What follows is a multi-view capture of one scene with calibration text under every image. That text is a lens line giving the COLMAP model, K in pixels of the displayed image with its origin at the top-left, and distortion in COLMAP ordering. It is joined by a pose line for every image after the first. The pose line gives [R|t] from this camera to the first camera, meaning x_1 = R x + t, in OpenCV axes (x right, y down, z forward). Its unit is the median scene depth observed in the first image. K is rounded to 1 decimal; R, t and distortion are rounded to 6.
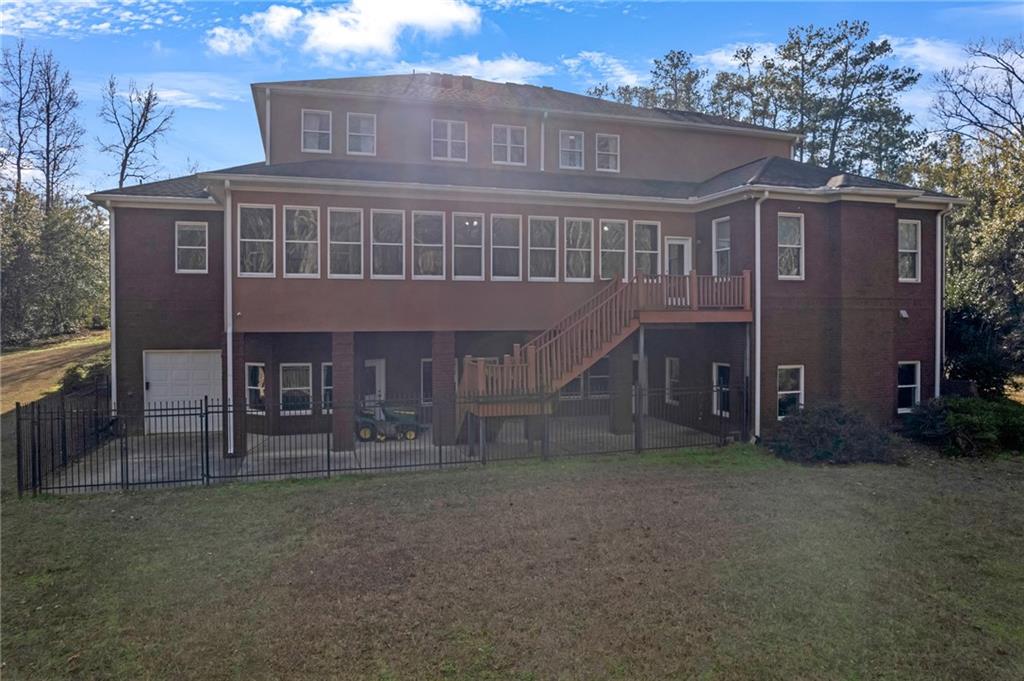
lens RADIAL K [[676.5, 0, 514.0], [0, 676.5, 312.6], [0, 0, 1]] dist [-0.025588, -0.000173]
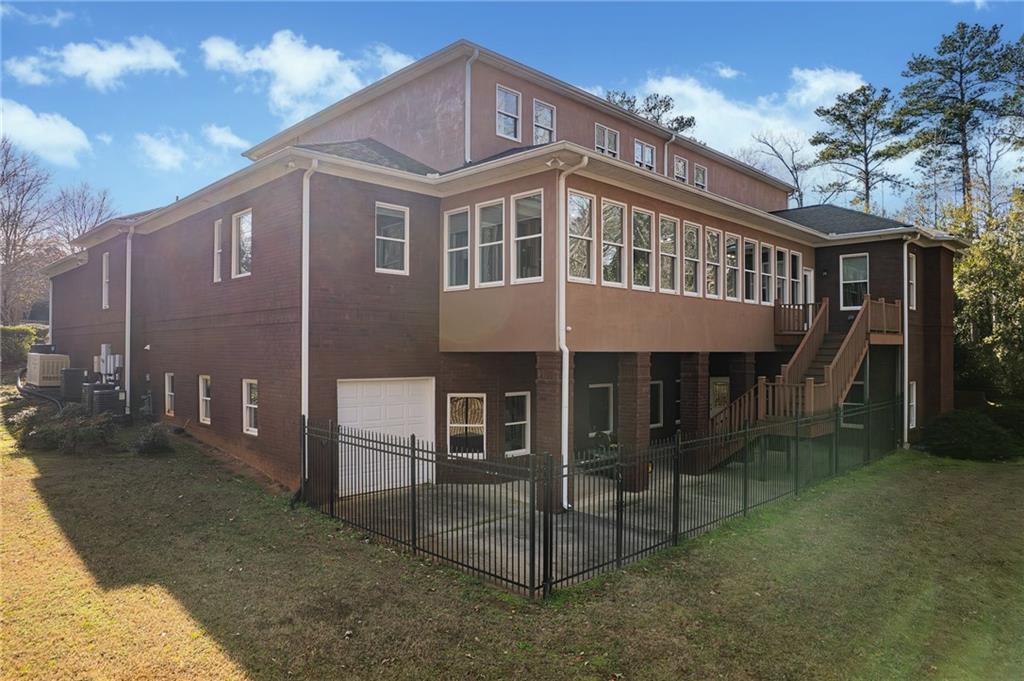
lens RADIAL K [[655.1, 0, 522.7], [0, 655.1, 345.7], [0, 0, 1]] dist [-0.093011, 0.081081]
pose [[0.884756, 0.007691, 0.465992, -0.690902], [-0.009421, 0.999955, 0.001383, 0.018248], [-0.465960, -0.005614, 0.884788, 0.299557]]
